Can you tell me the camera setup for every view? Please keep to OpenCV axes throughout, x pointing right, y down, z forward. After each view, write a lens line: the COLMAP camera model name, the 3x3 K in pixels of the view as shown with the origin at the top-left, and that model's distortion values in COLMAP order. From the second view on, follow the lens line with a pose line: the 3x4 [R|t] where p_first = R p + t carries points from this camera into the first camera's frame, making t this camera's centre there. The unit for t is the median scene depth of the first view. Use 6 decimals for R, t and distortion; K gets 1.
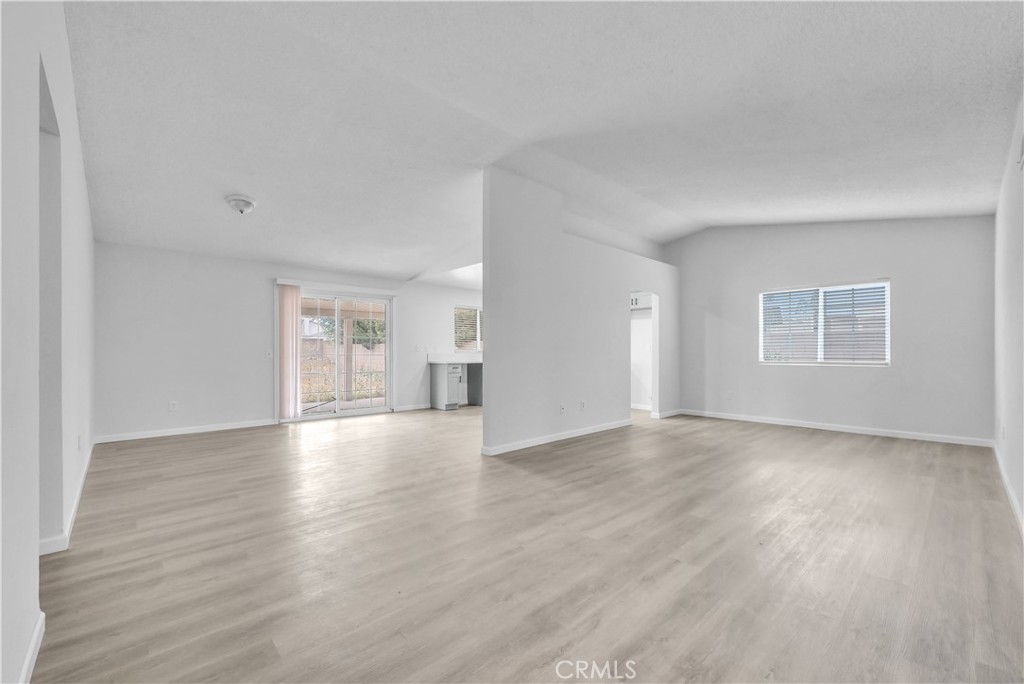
lens RADIAL K [[419.3, 0, 512.3], [0, 419.3, 346.2], [0, 0, 1]] dist [-0.001032, 0.000152]
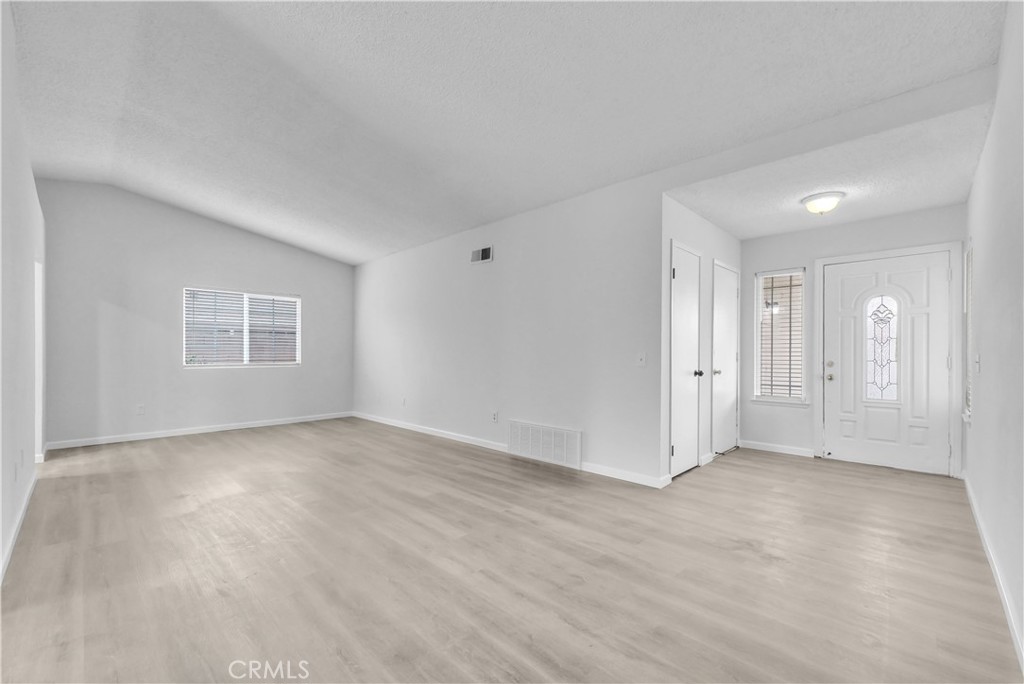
lens RADIAL K [[419.3, 0, 512.0], [0, 419.3, 354.4], [0, 0, 1]] dist [-0.001032, 0.000152]
pose [[-0.046220, -0.000522, 0.998931, -0.346775], [-0.015140, 0.999885, -0.000178, 0.003432], [-0.998817, -0.015132, -0.046223, 0.382758]]
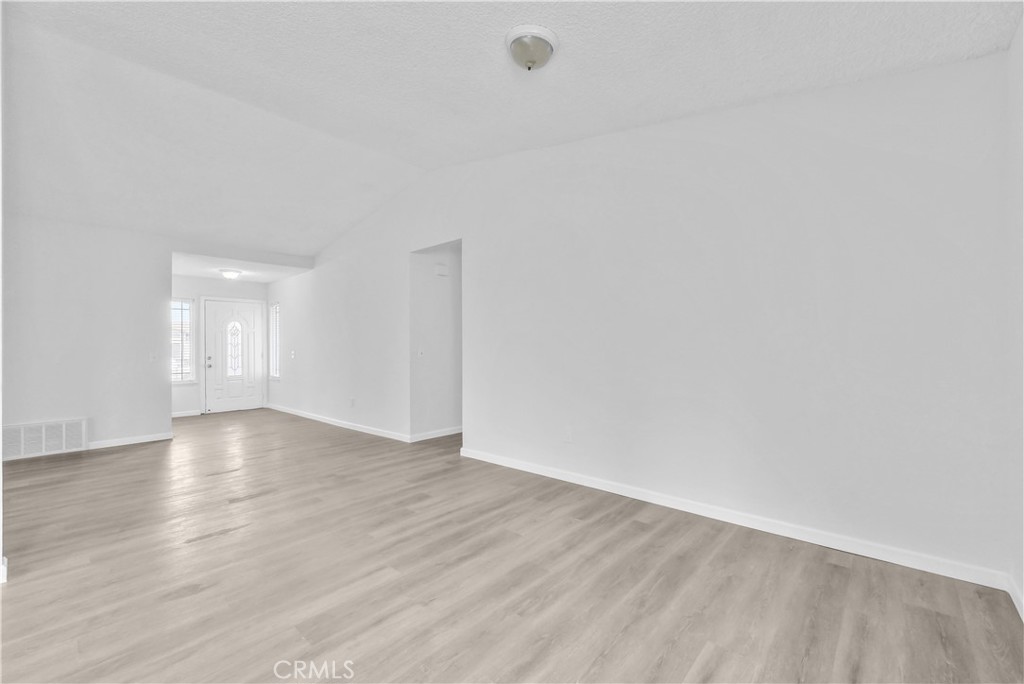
lens RADIAL K [[419.3, 0, 515.8], [0, 419.3, 340.9], [0, 0, 1]] dist [-0.001032, 0.000152]
pose [[-0.995637, 0.012862, -0.092416, -0.443373], [0.015499, 0.999491, -0.027871, 0.009206], [0.092011, -0.029181, -0.995330, 1.133745]]
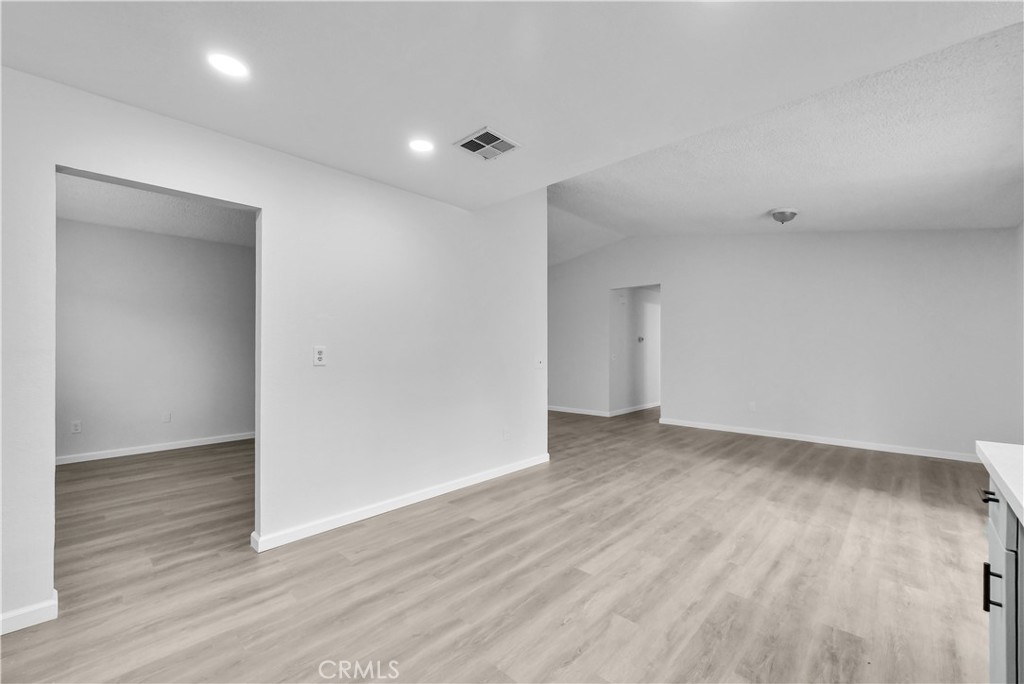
lens RADIAL K [[419.3, 0, 513.6], [0, 419.3, 346.4], [0, 0, 1]] dist [-0.001032, 0.000152]
pose [[-0.997737, 0.005760, -0.066987, 0.056144], [0.007151, 0.999763, -0.020551, -0.000021], [0.066853, -0.020984, -0.997542, 1.501215]]
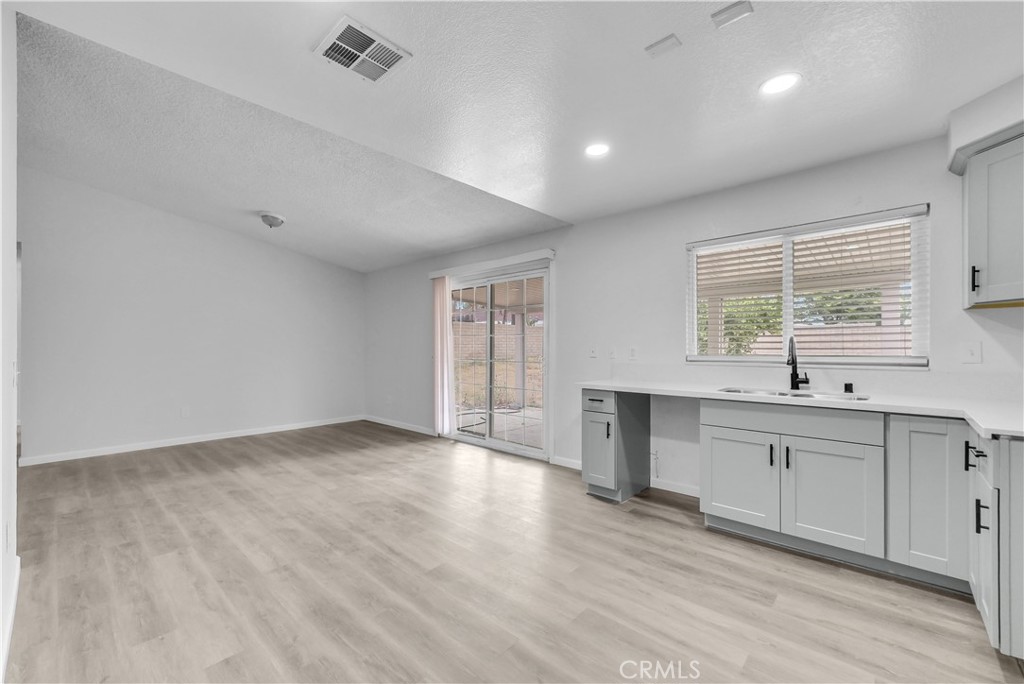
lens RADIAL K [[419.3, 0, 512.9], [0, 419.3, 346.6], [0, 0, 1]] dist [-0.001032, 0.000152]
pose [[0.083447, 0.004503, -0.996502, 0.355329], [0.014052, 0.999885, 0.005695, -0.006761], [0.996413, -0.014478, 0.083374, 1.164212]]
